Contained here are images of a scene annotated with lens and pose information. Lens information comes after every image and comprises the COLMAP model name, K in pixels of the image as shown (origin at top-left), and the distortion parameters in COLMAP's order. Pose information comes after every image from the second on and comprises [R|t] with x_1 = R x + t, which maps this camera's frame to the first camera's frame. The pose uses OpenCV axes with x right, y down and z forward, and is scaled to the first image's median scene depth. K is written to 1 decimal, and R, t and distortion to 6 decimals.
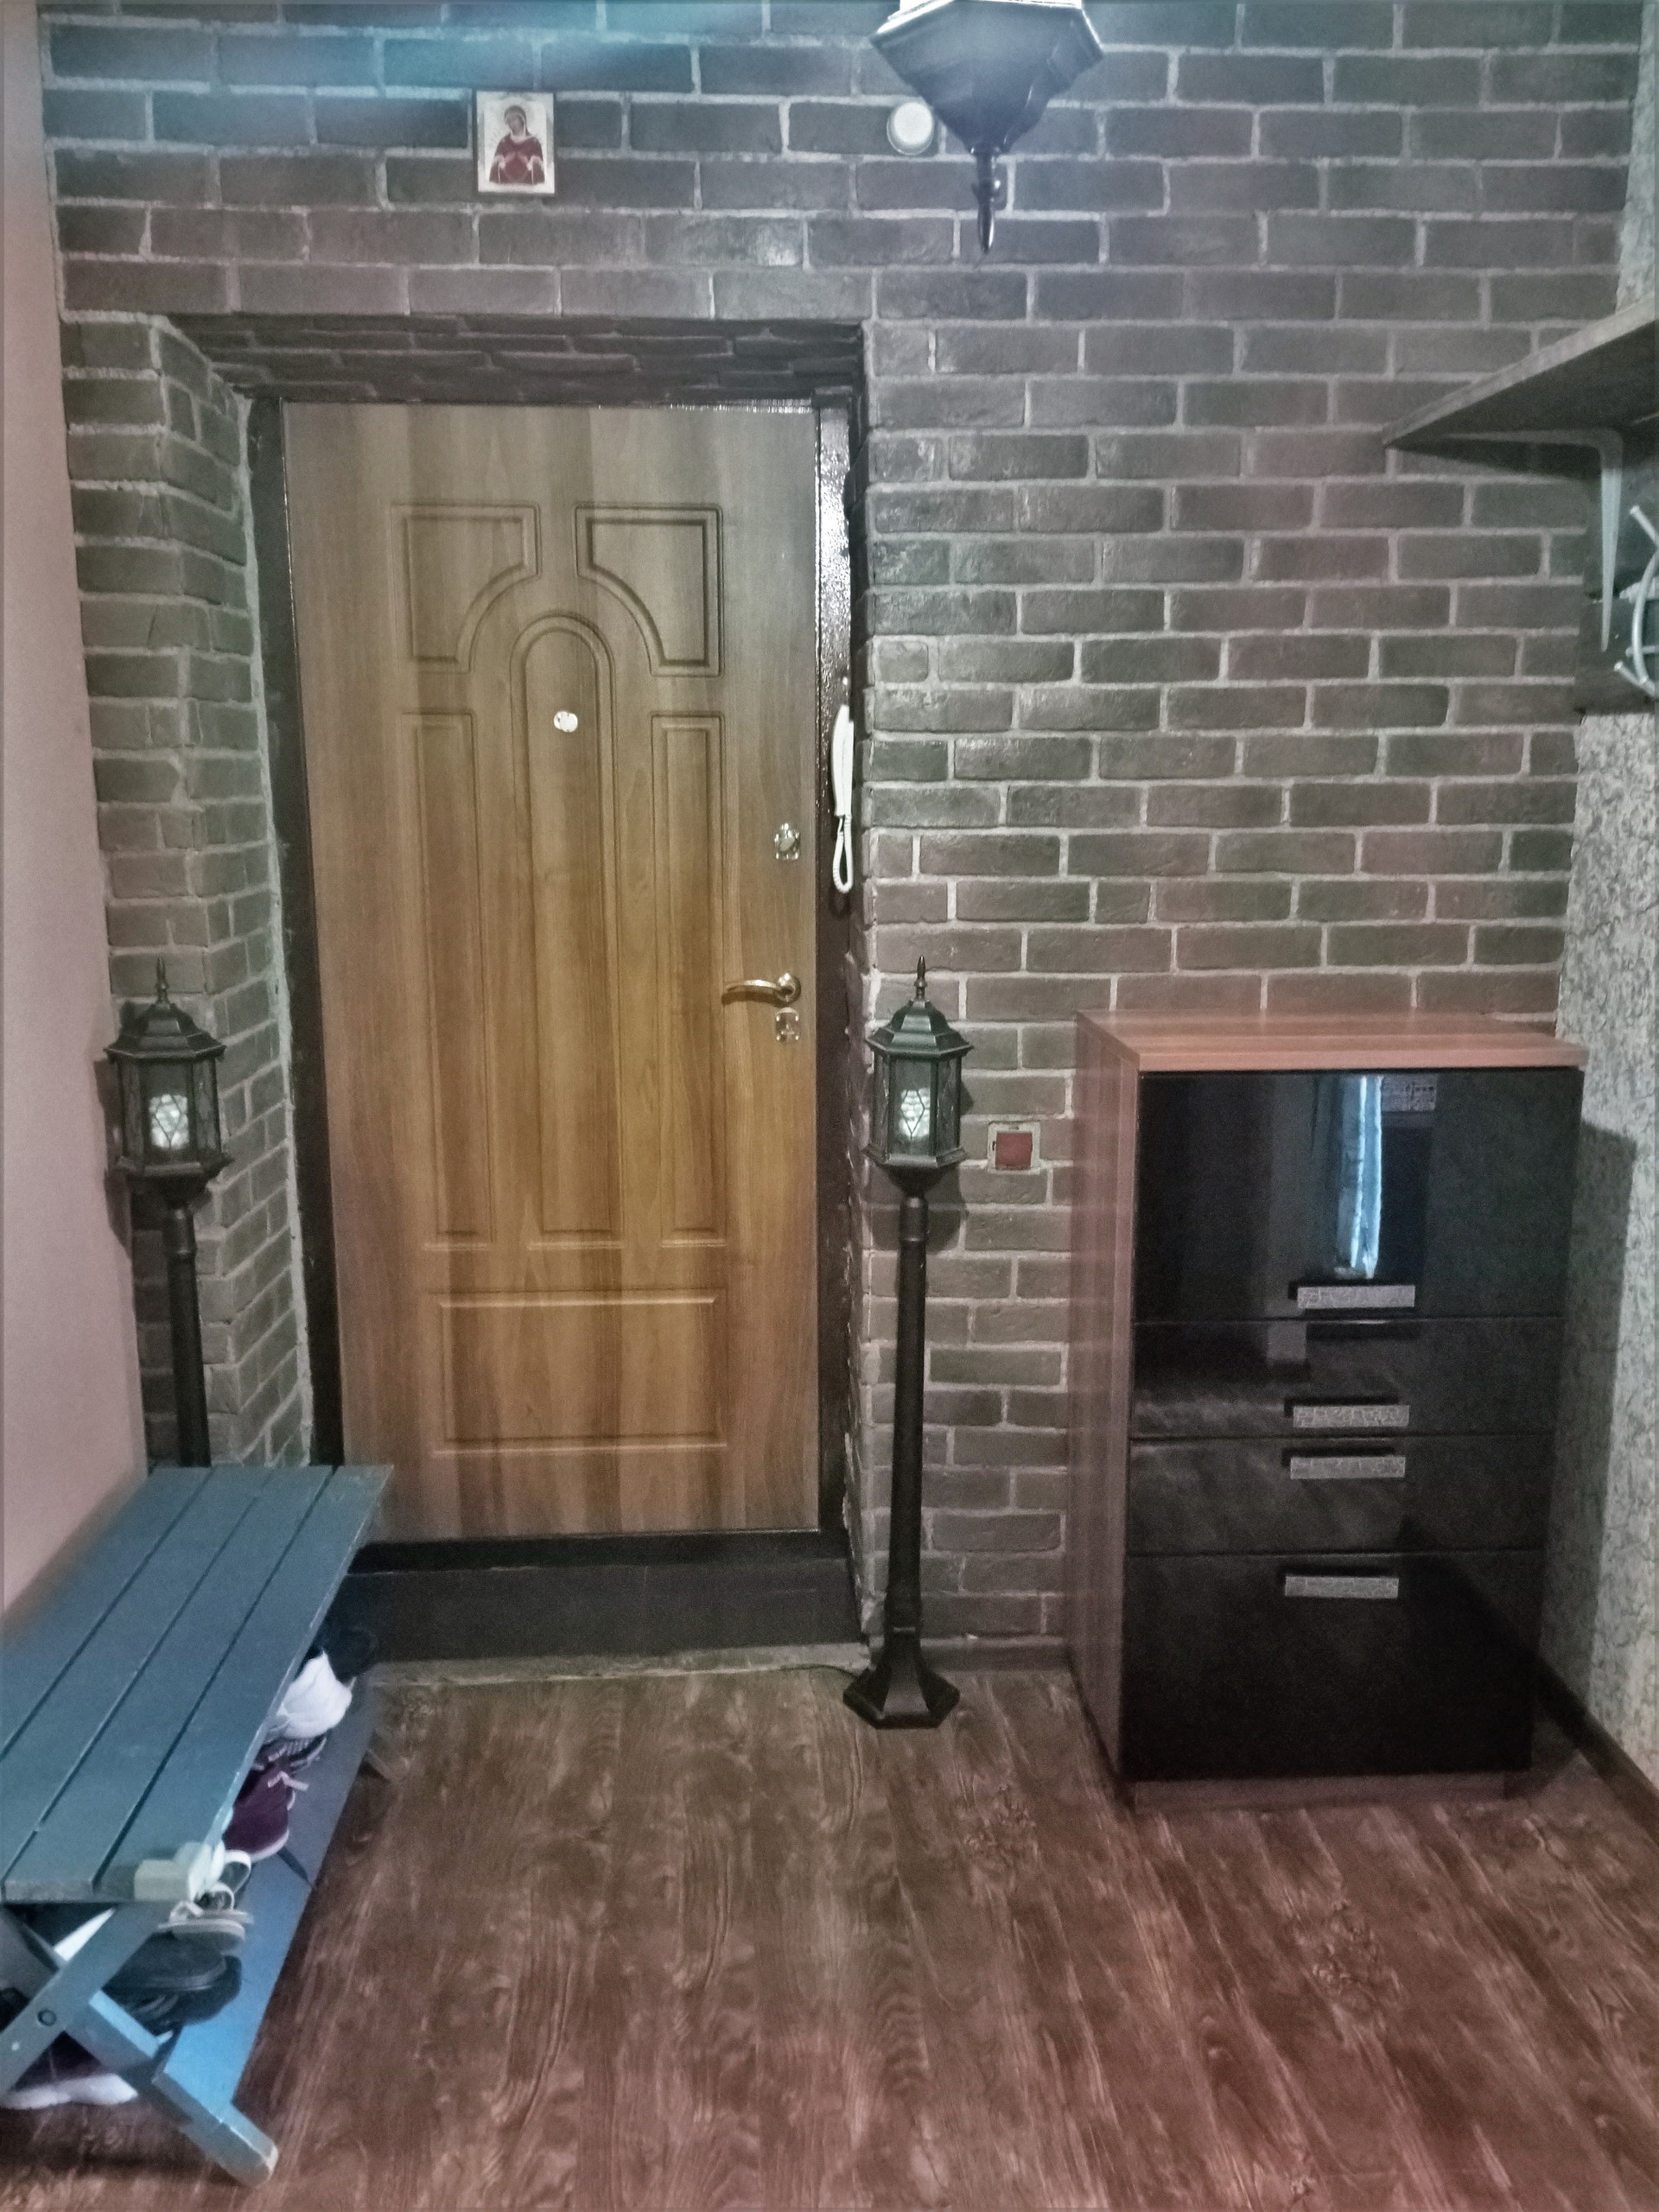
lens RADIAL K [[1789.7, 0, 837.0], [0, 1789.7, 1112.9], [0, 0, 1]] dist [0.100086, -0.155713]
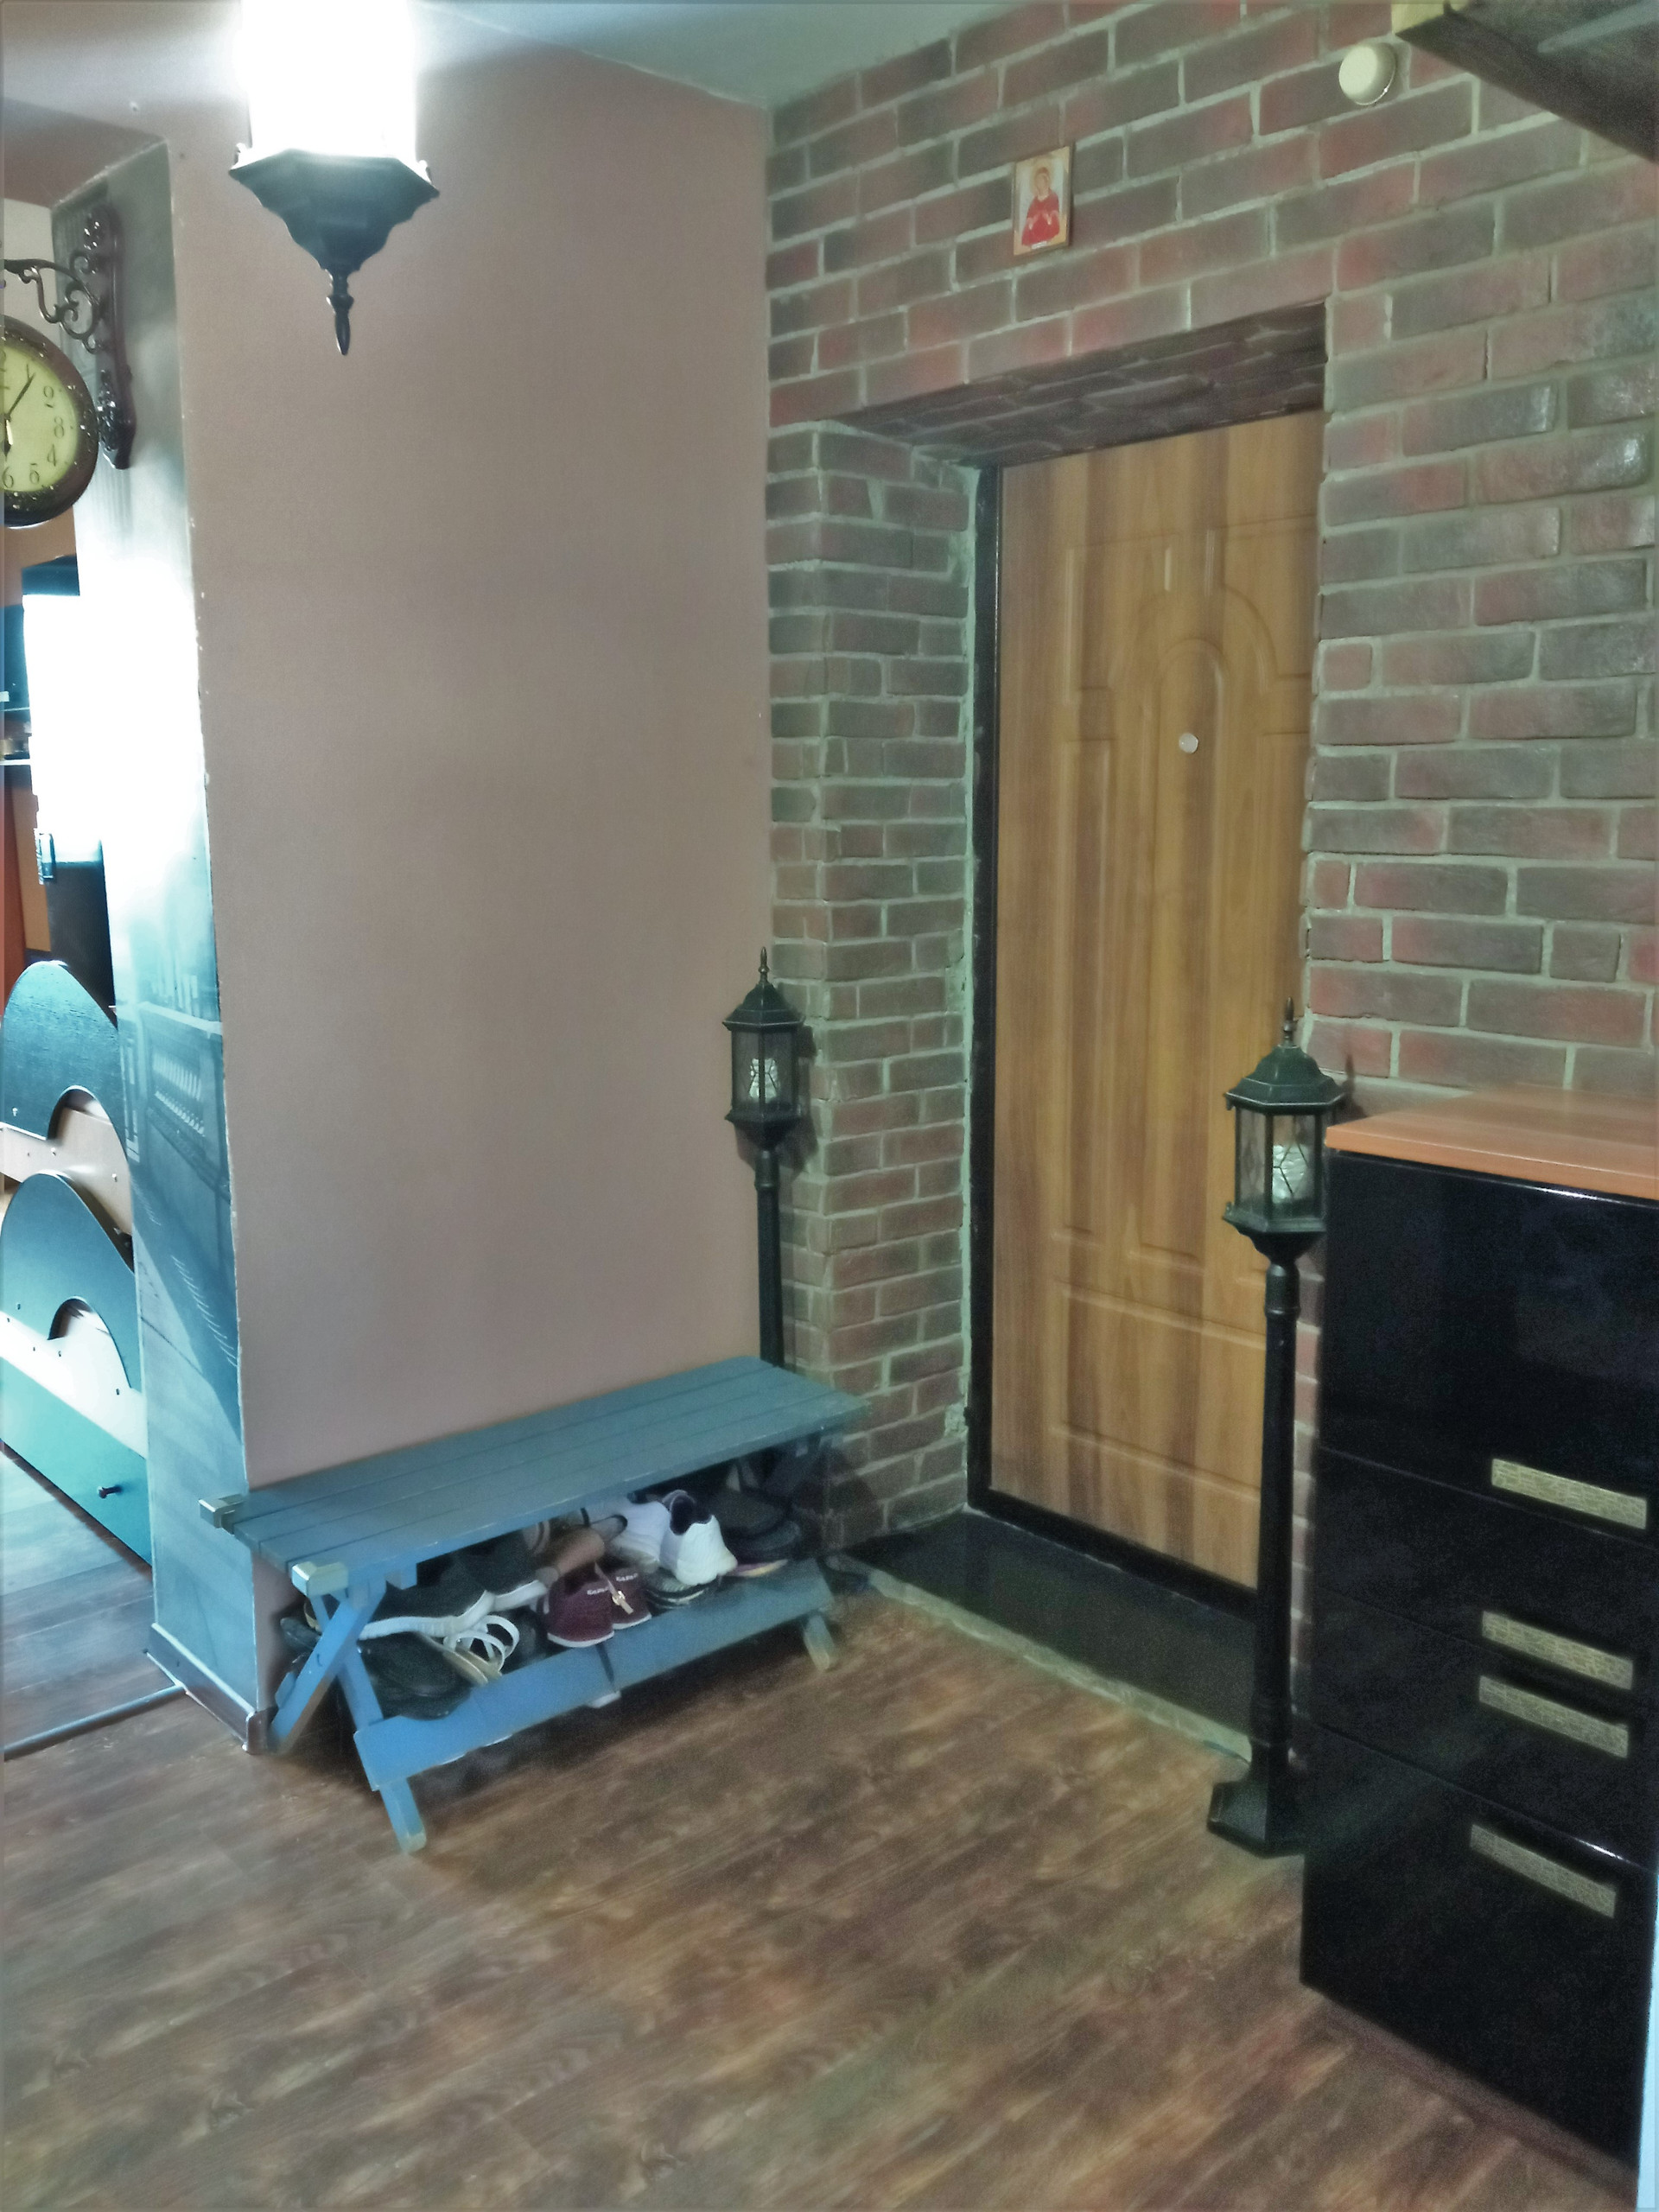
lens RADIAL K [[1789.7, 0, 839.2], [0, 1789.7, 1115.5], [0, 0, 1]] dist [0.100086, -0.155713]
pose [[0.630114, 0.136270, -0.764452, 0.590691], [-0.143092, 0.987998, 0.058173, -0.047872], [0.763204, 0.072731, 0.642051, 0.248994]]
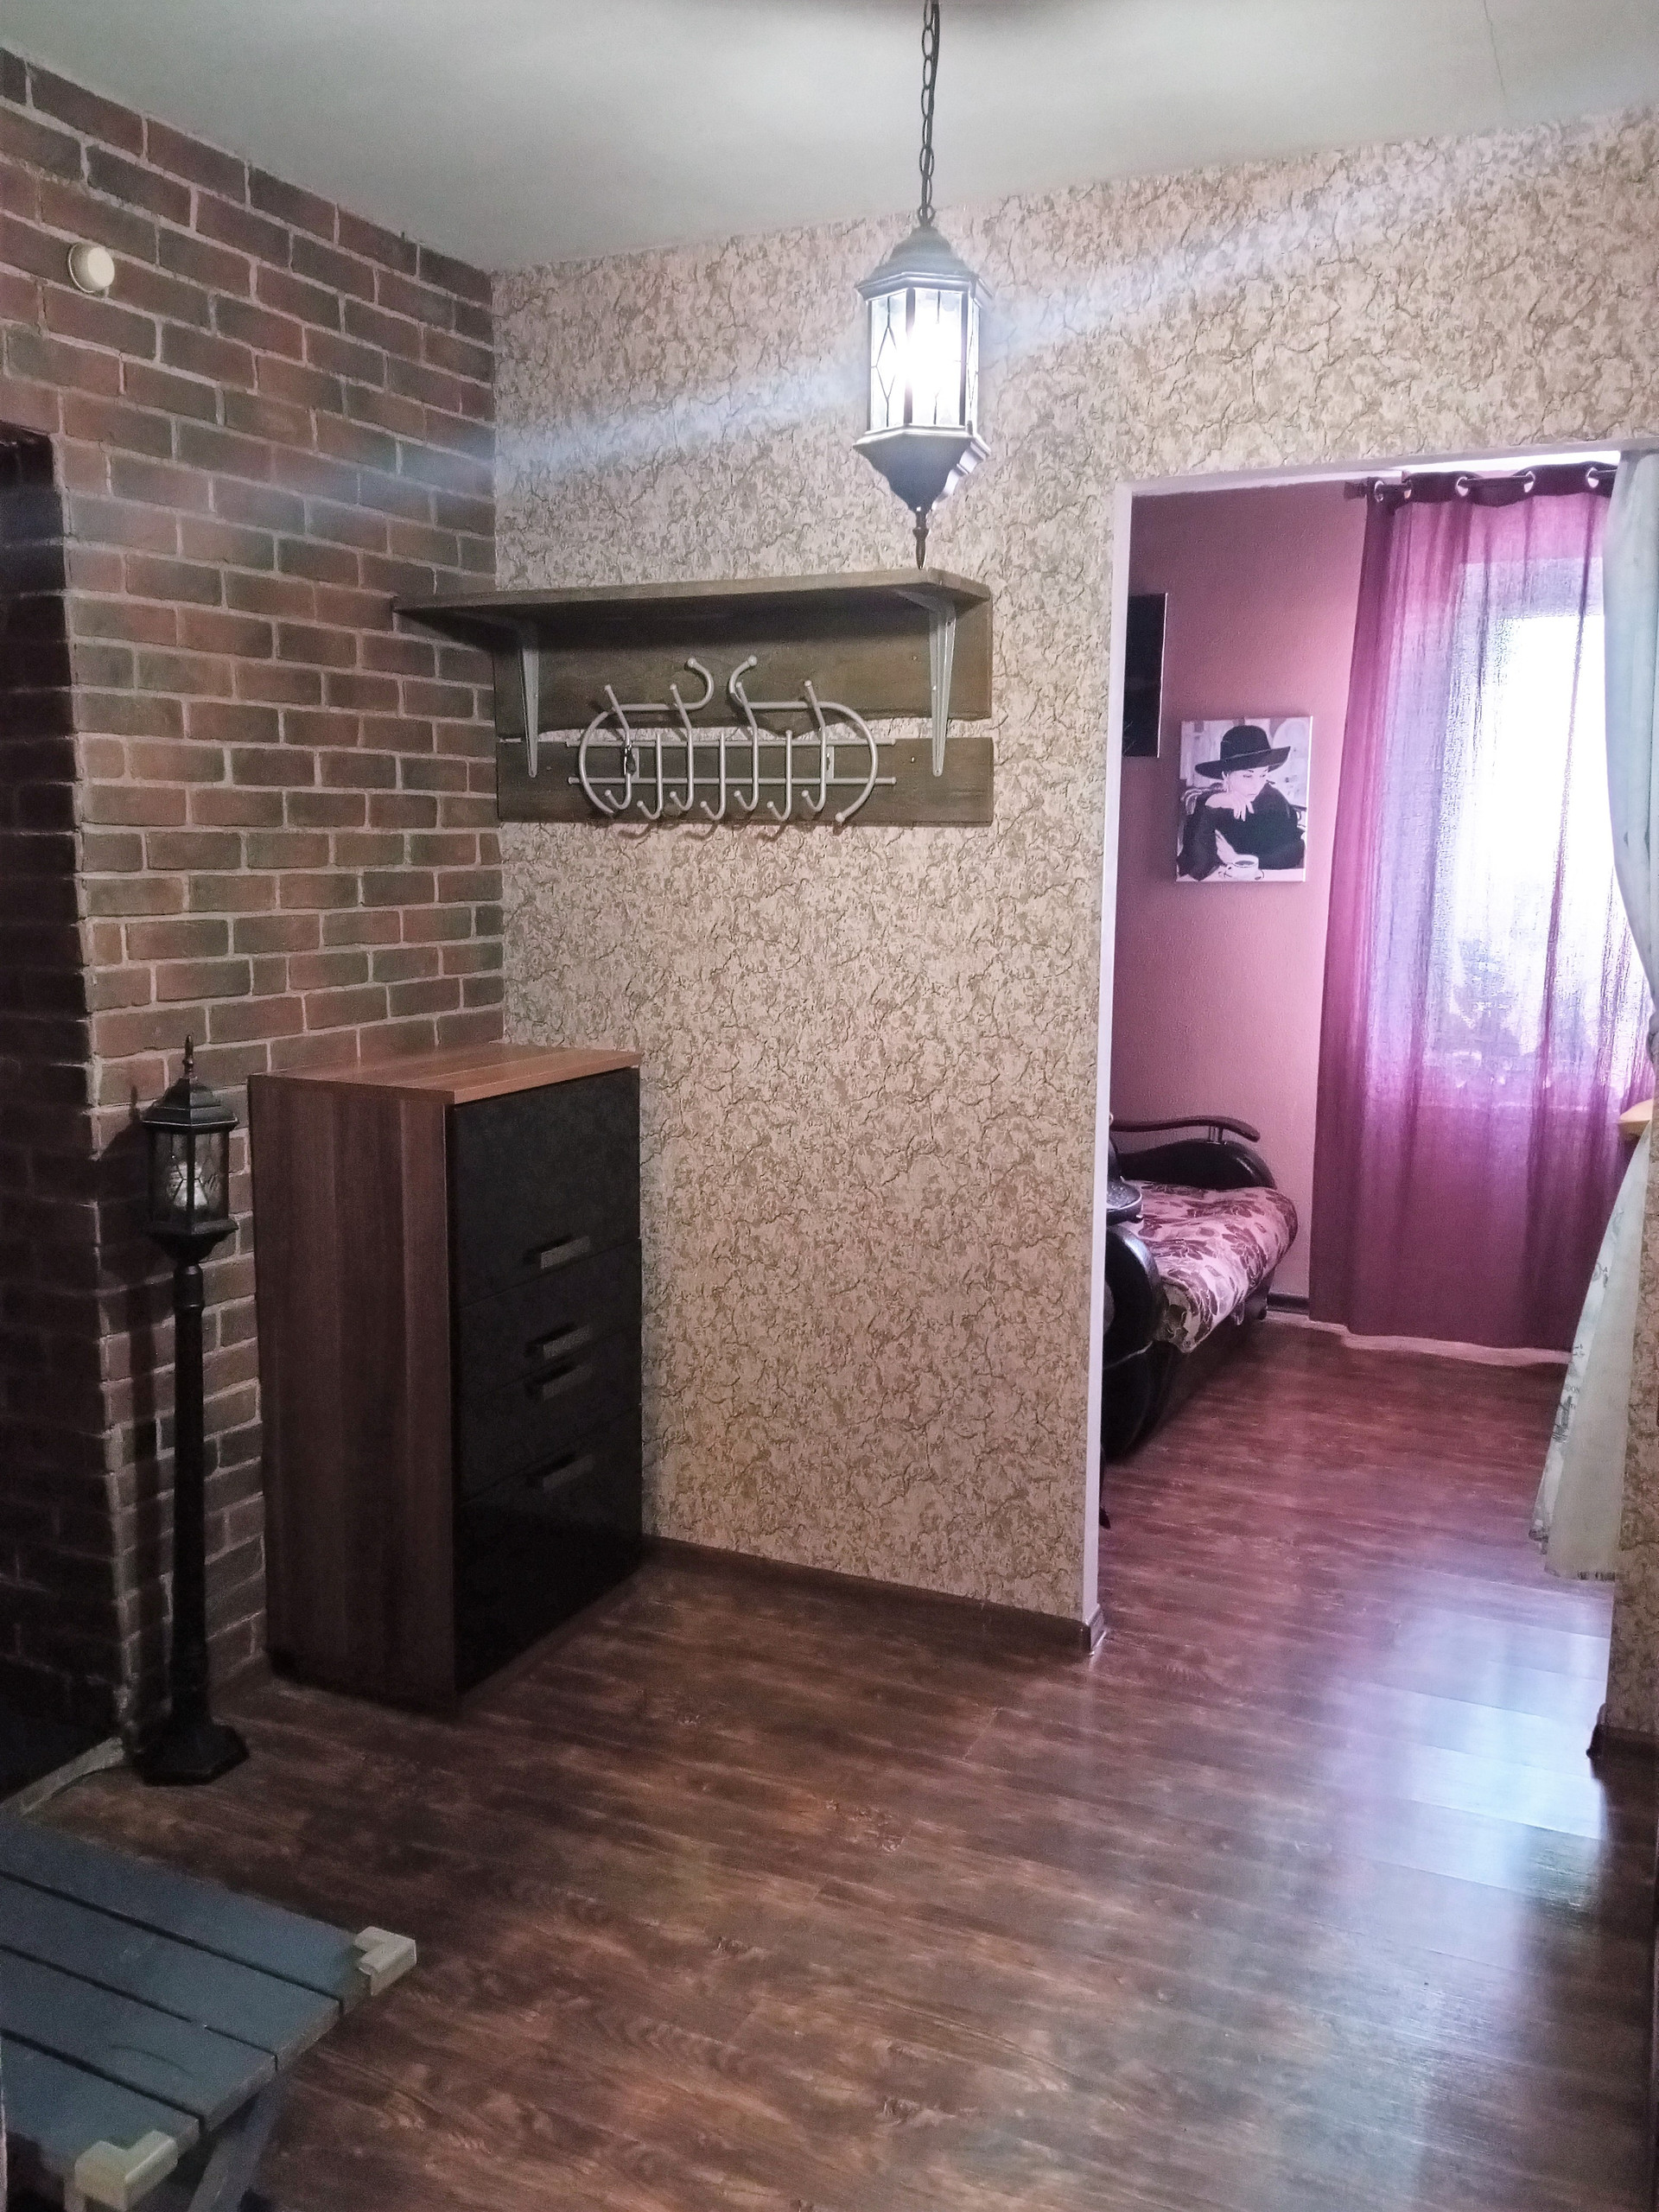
lens RADIAL K [[1789.7, 0, 827.5], [0, 1789.7, 1107.2], [0, 0, 1]] dist [0.100086, -0.155713]
pose [[0.475246, -0.127178, 0.870613, -0.698802], [0.161167, 0.985339, 0.055960, -0.043637], [-0.864966, 0.113719, 0.488775, 0.150185]]
